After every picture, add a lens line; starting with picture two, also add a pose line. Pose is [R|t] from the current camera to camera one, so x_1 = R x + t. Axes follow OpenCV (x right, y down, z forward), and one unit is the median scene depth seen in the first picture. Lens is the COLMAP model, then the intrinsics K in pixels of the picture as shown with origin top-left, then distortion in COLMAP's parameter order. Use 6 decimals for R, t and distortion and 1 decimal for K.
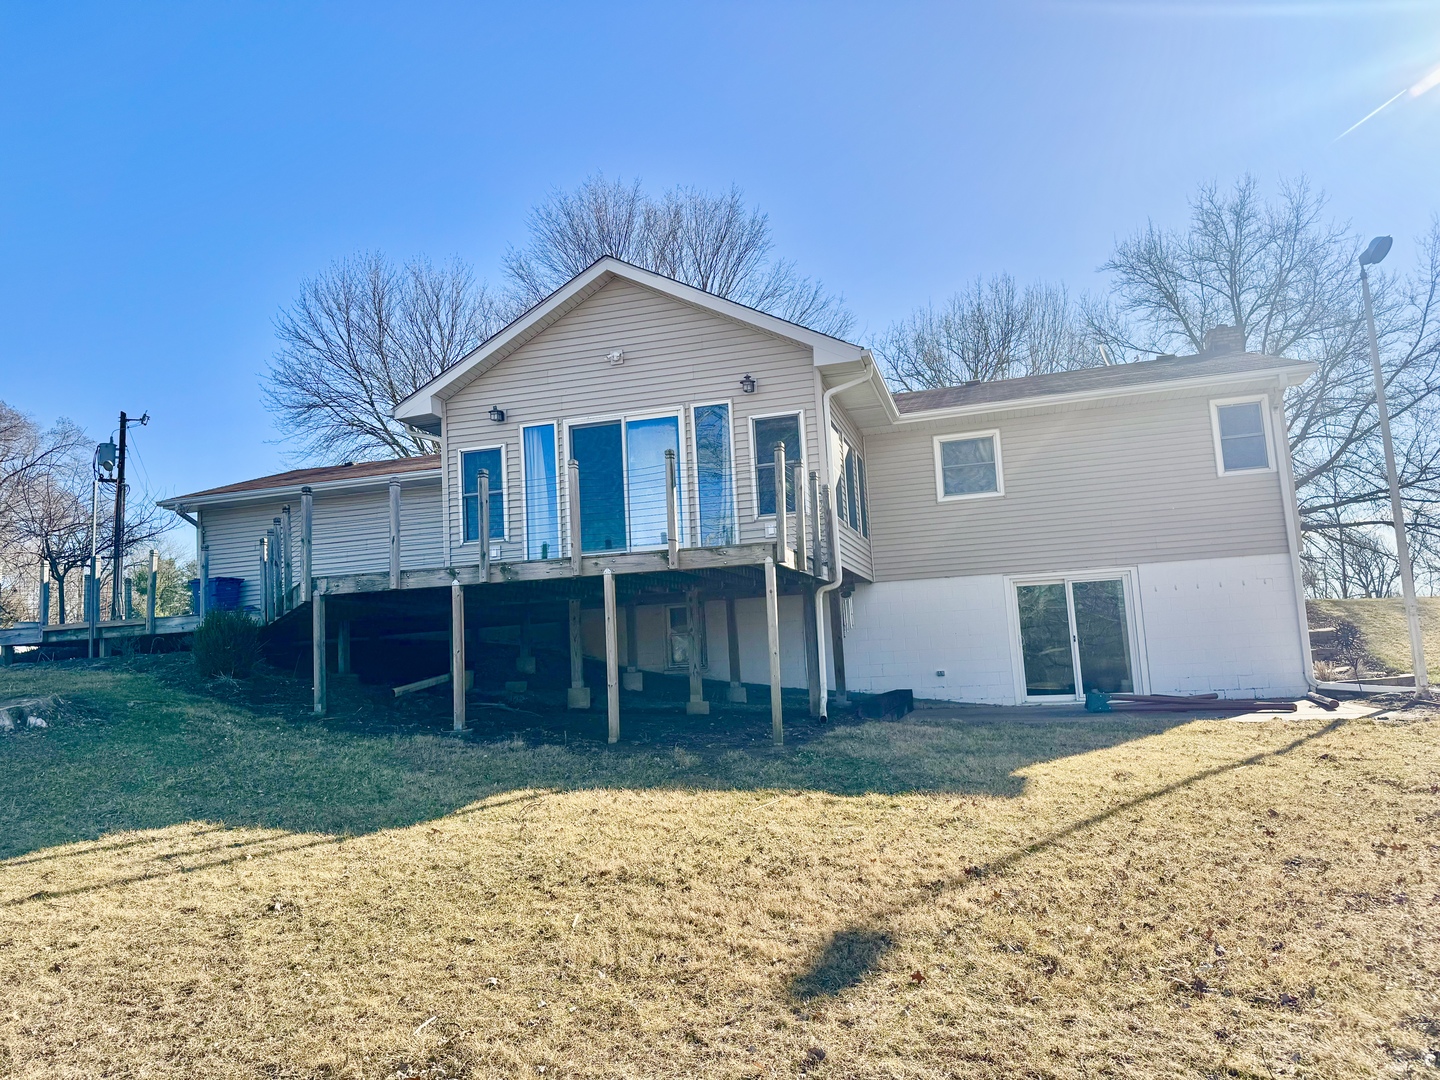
lens RADIAL K [[983.5, 0, 718.7], [0, 983.5, 549.6], [0, 0, 1]] dist [0.050358, -0.008281]
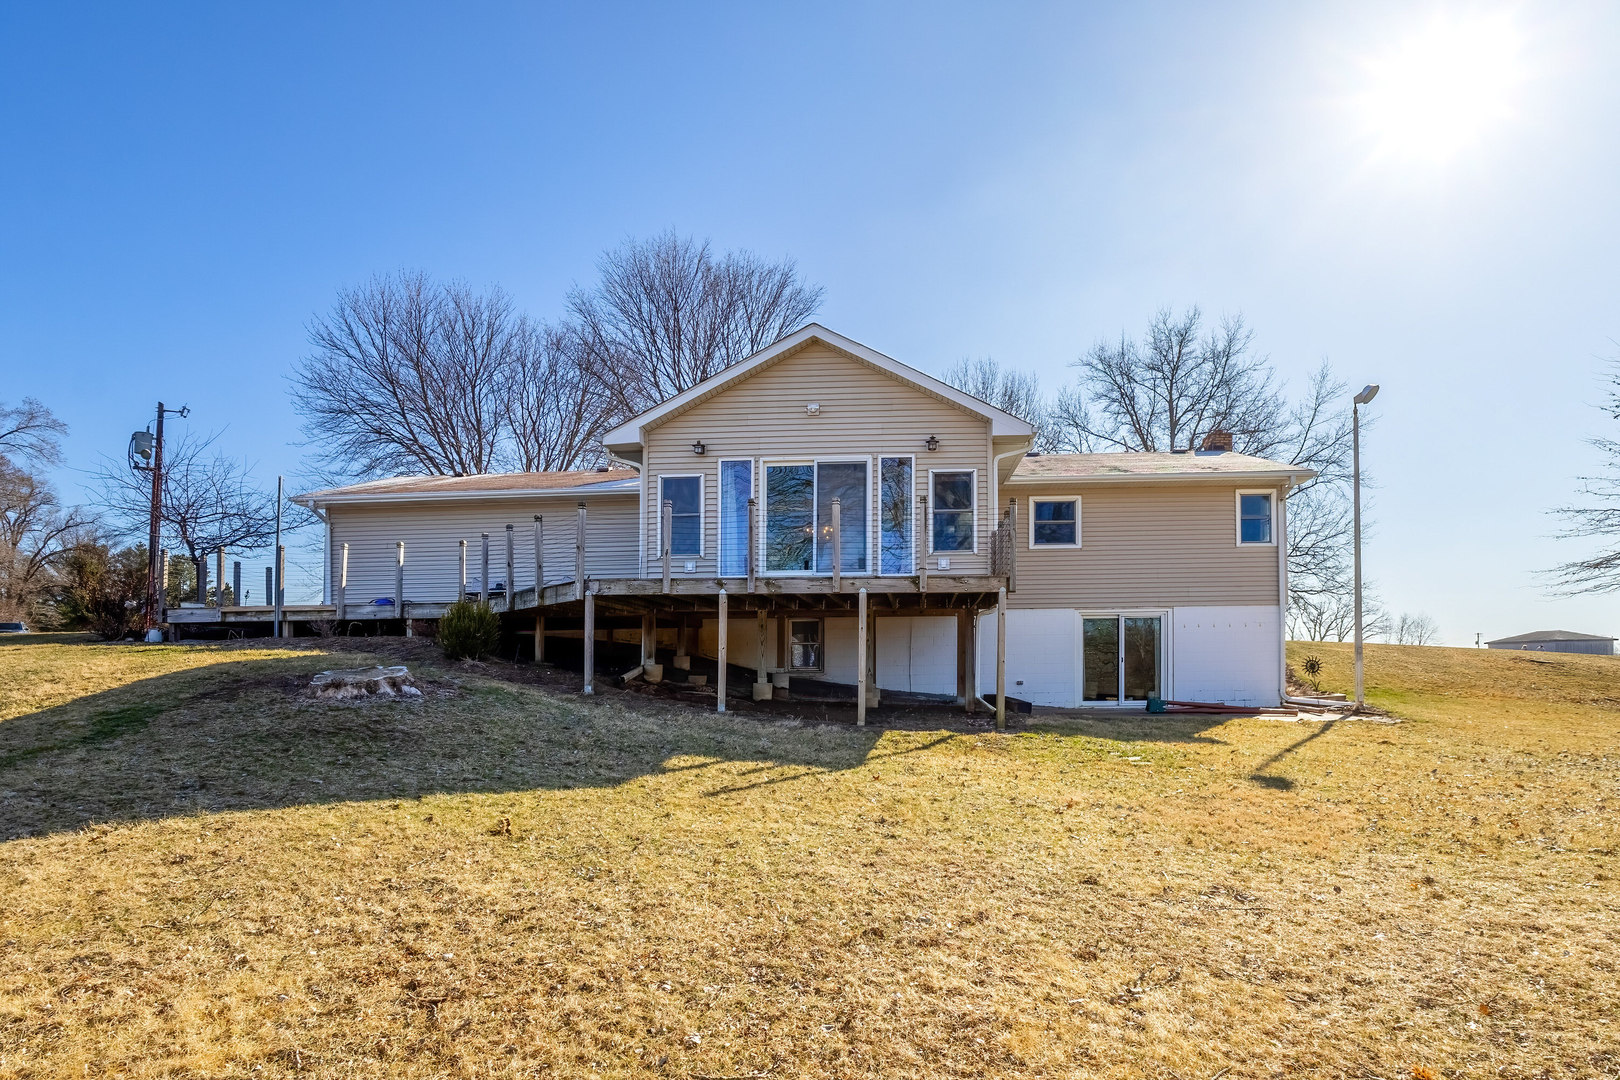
lens RADIAL K [[844.4, 0, 835.2], [0, 844.4, 661.3], [0, 0, 1]] dist [-0.014320, 0.003122]
pose [[0.979877, 0.043276, 0.194852, -0.239275], [-0.062862, 0.993445, 0.095479, 0.007935], [-0.189443, -0.105807, 0.976174, -0.031226]]
